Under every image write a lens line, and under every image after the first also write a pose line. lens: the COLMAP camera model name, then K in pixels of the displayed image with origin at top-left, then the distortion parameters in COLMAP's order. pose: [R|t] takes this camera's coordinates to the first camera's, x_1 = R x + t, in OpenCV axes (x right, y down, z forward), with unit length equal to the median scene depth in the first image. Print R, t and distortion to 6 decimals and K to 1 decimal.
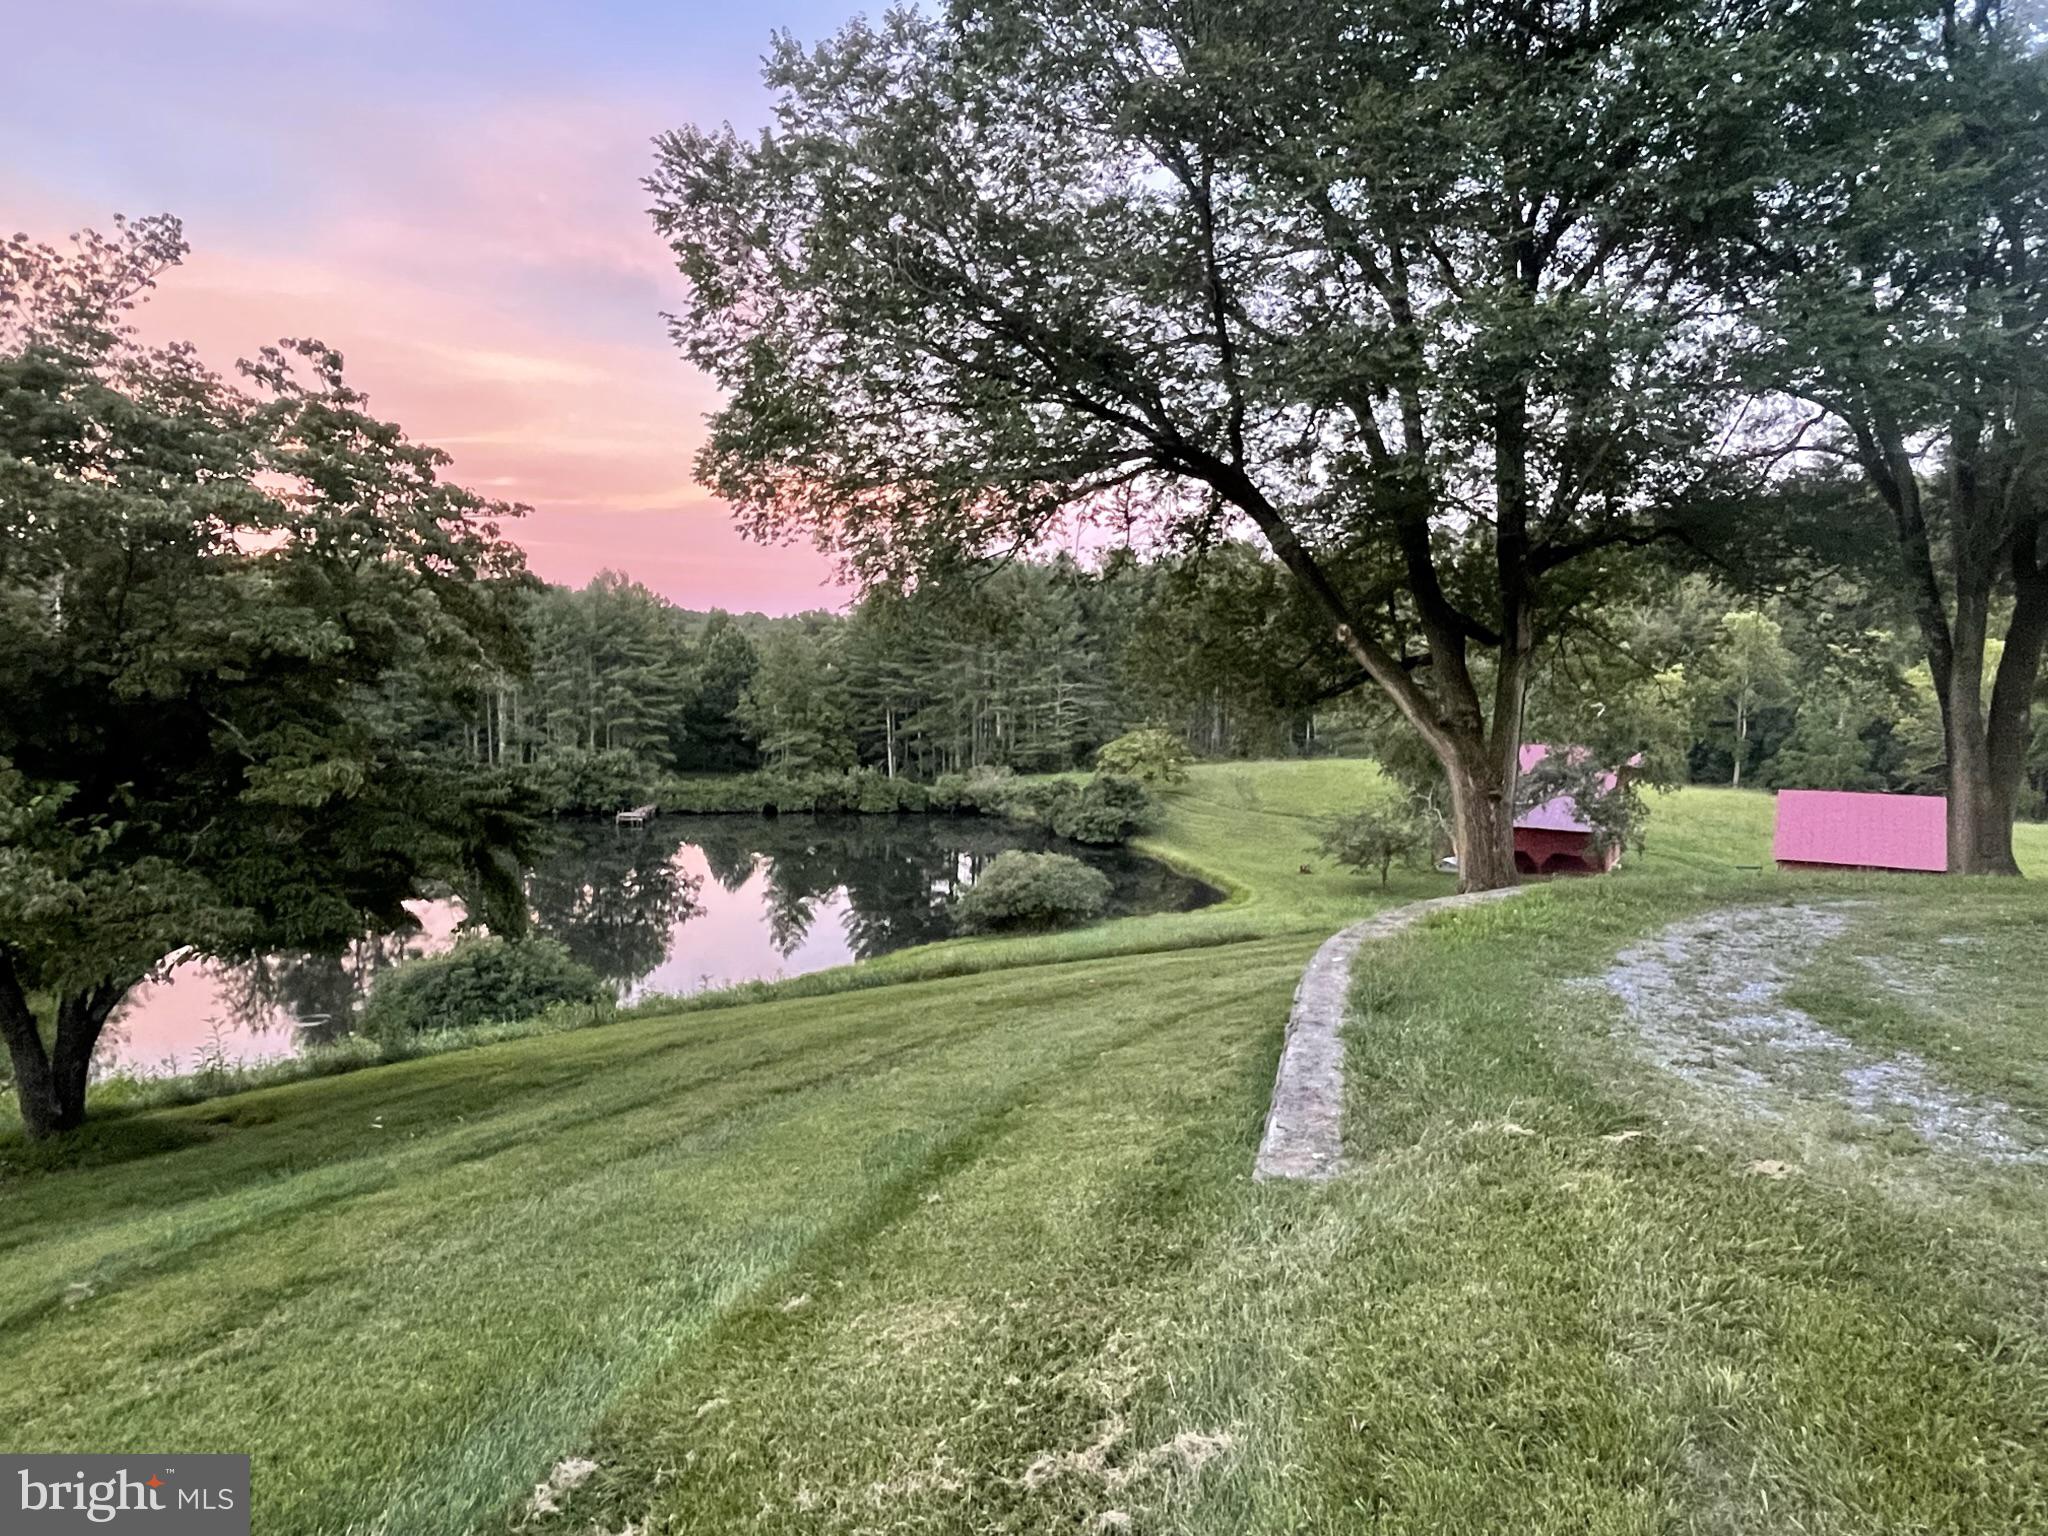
lens RADIAL K [[1297.7, 0, 1024.2], [0, 1297.7, 766.0], [0, 0, 1]] dist [-0.006303, 0.000583]
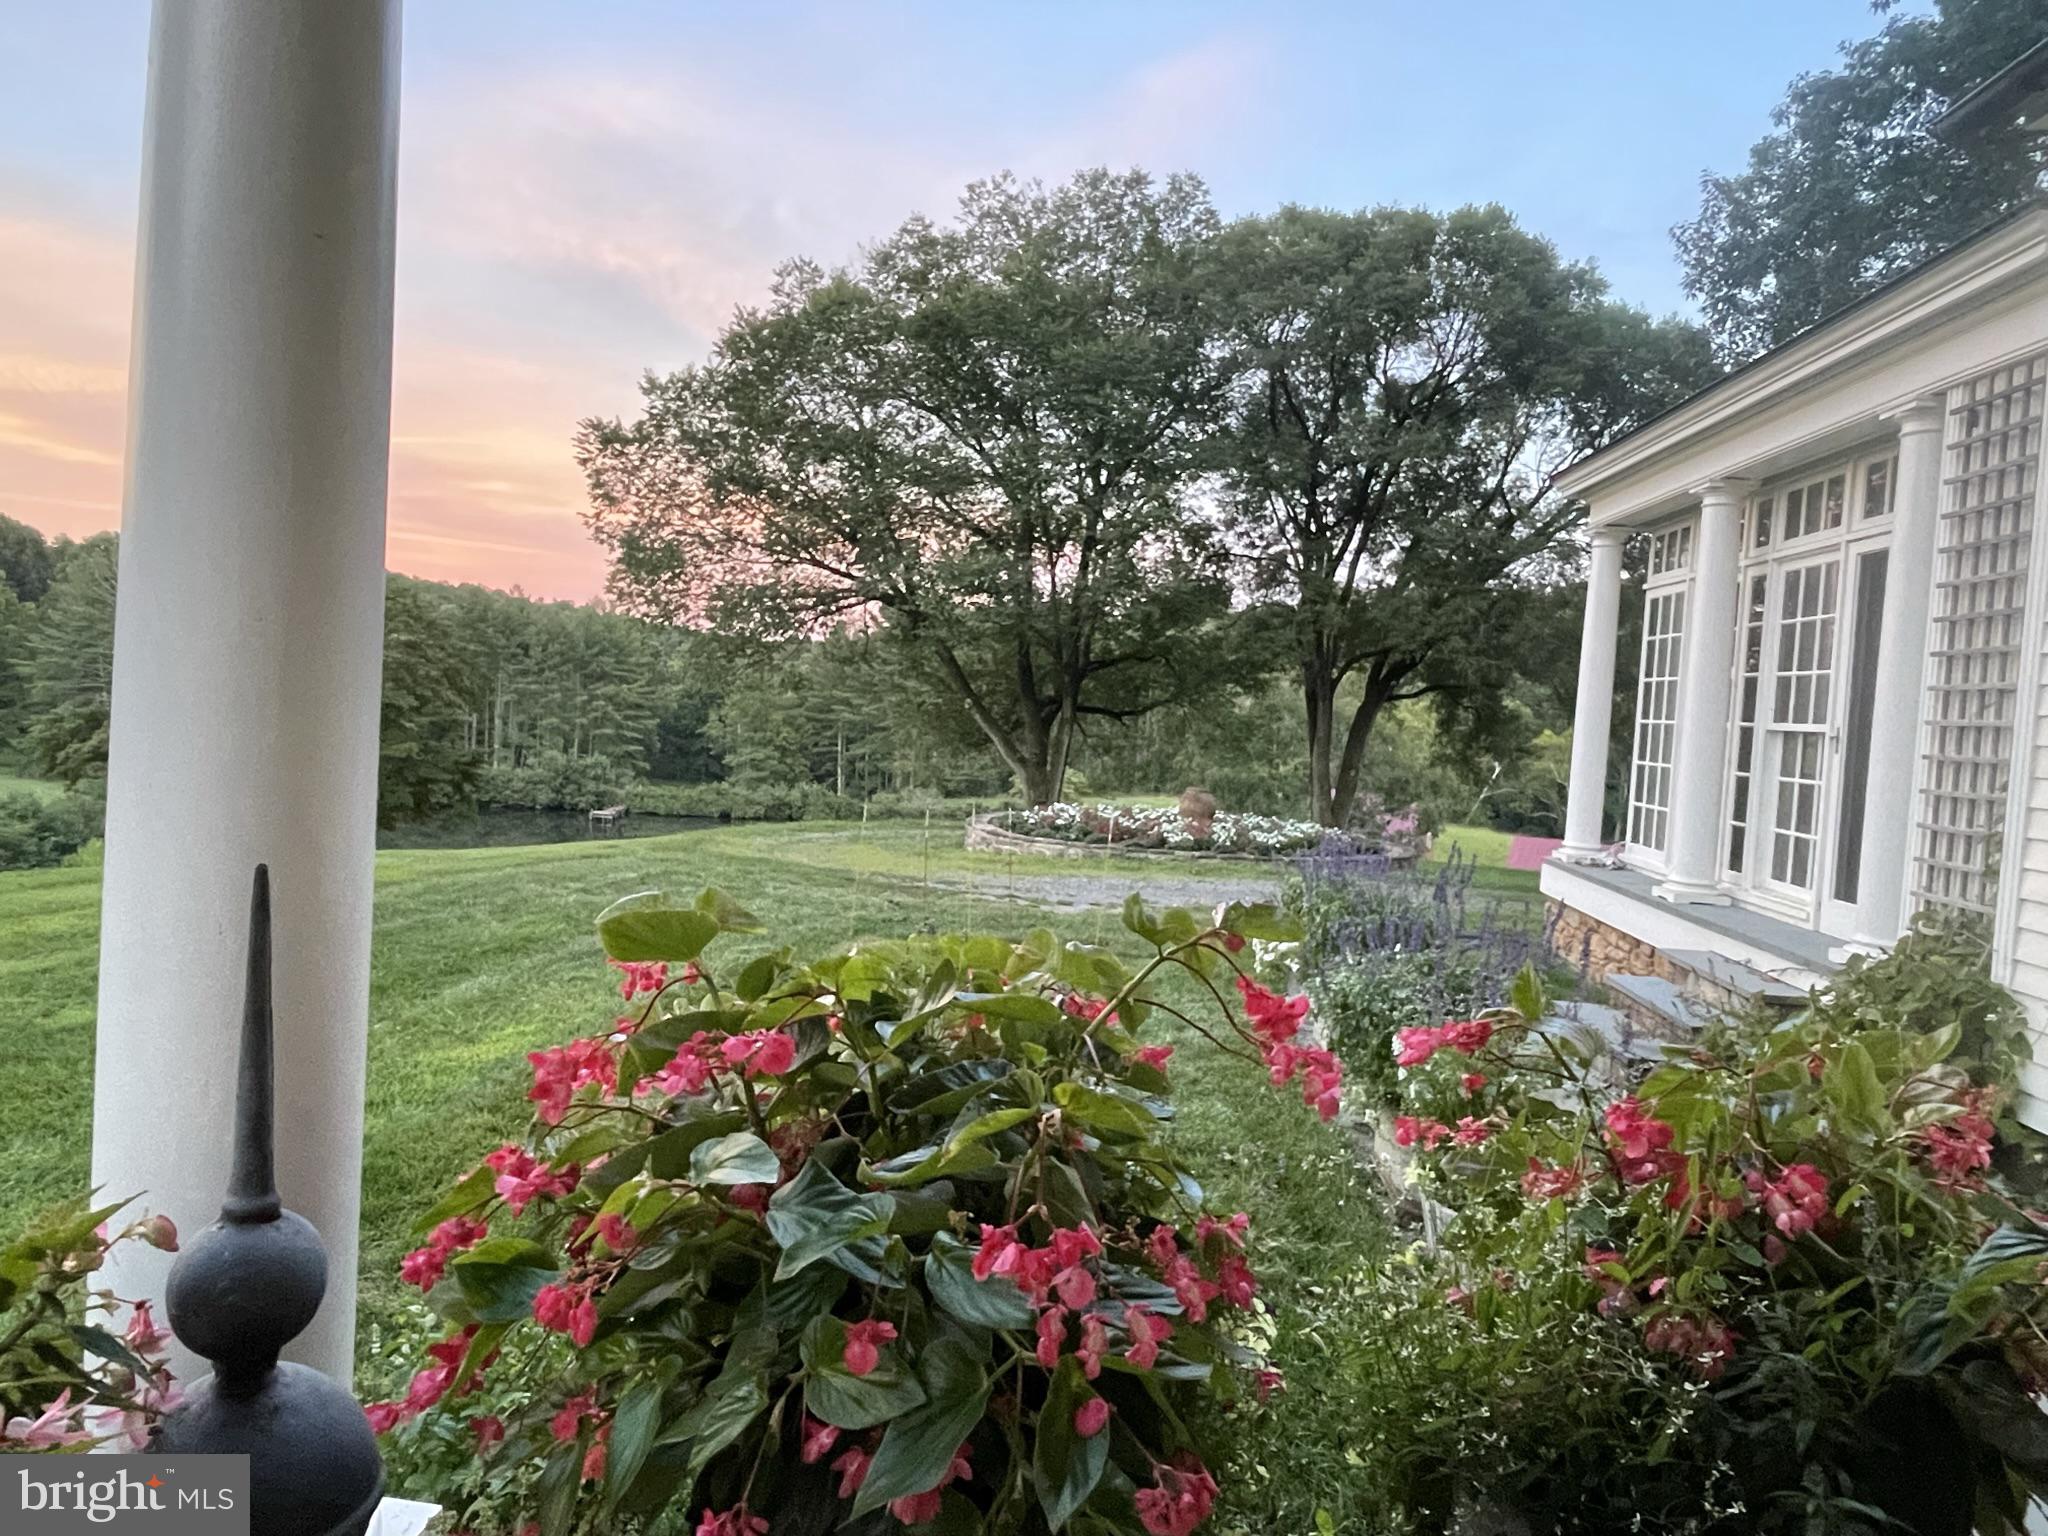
lens RADIAL K [[1297.7, 0, 1010.1], [0, 1297.7, 767.2], [0, 0, 1]] dist [-0.006303, 0.000583]
pose [[0.998558, 0.052796, -0.009701, 0.059696], [-0.053003, 0.998340, -0.022532, 0.003275], [0.008495, 0.023014, 0.999699, -0.133696]]
